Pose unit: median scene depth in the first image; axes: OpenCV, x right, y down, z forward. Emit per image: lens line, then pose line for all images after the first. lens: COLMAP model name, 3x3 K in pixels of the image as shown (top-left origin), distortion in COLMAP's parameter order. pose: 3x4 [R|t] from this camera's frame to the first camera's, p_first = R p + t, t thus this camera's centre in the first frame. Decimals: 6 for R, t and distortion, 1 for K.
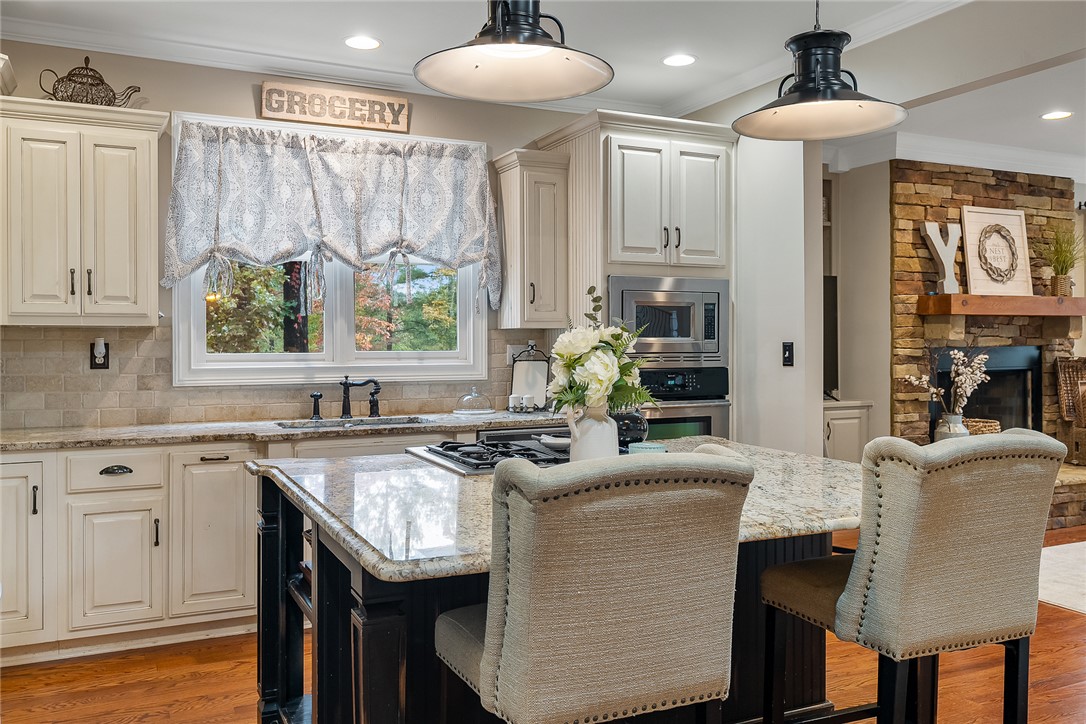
lens RADIAL K [[891.1, 0, 544.9], [0, 891.1, 353.8], [0, 0, 1]] dist [0.004555, -0.009594]
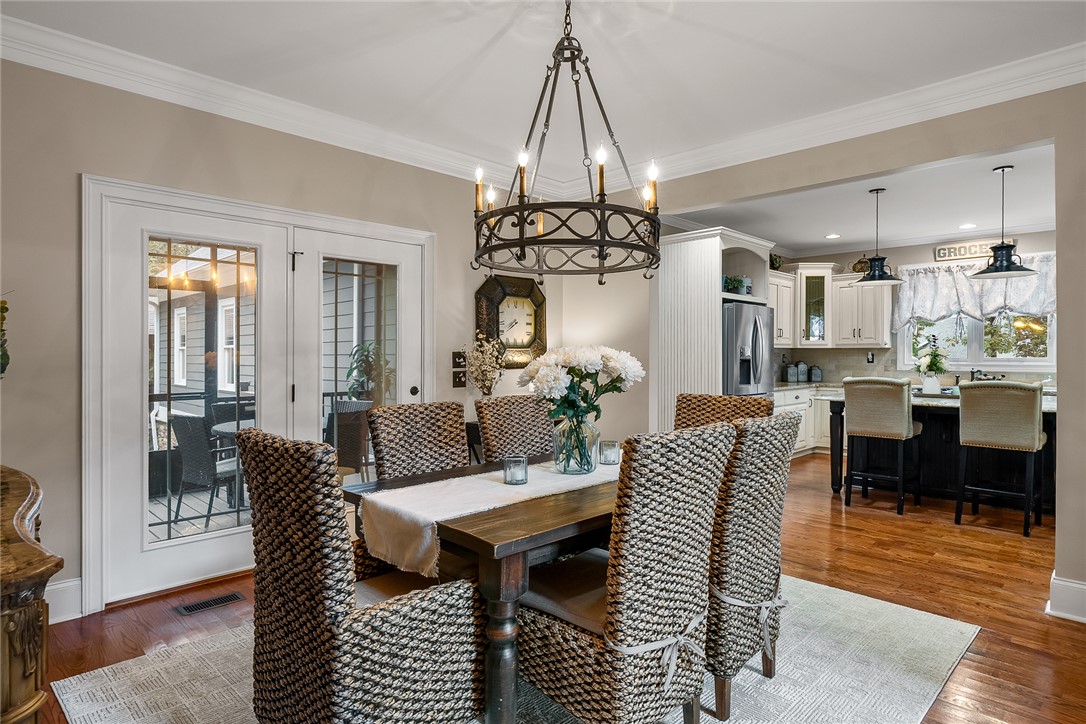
lens RADIAL K [[610.5, 0, 544.9], [0, 610.5, 349.5], [0, 0, 1]] dist [-0.005479, 0.002384]
pose [[0.330456, -0.008578, -0.943782, 0.847147], [-0.013578, 0.999812, -0.013841, 0.012788], [0.943724, 0.017389, 0.330277, -0.521232]]
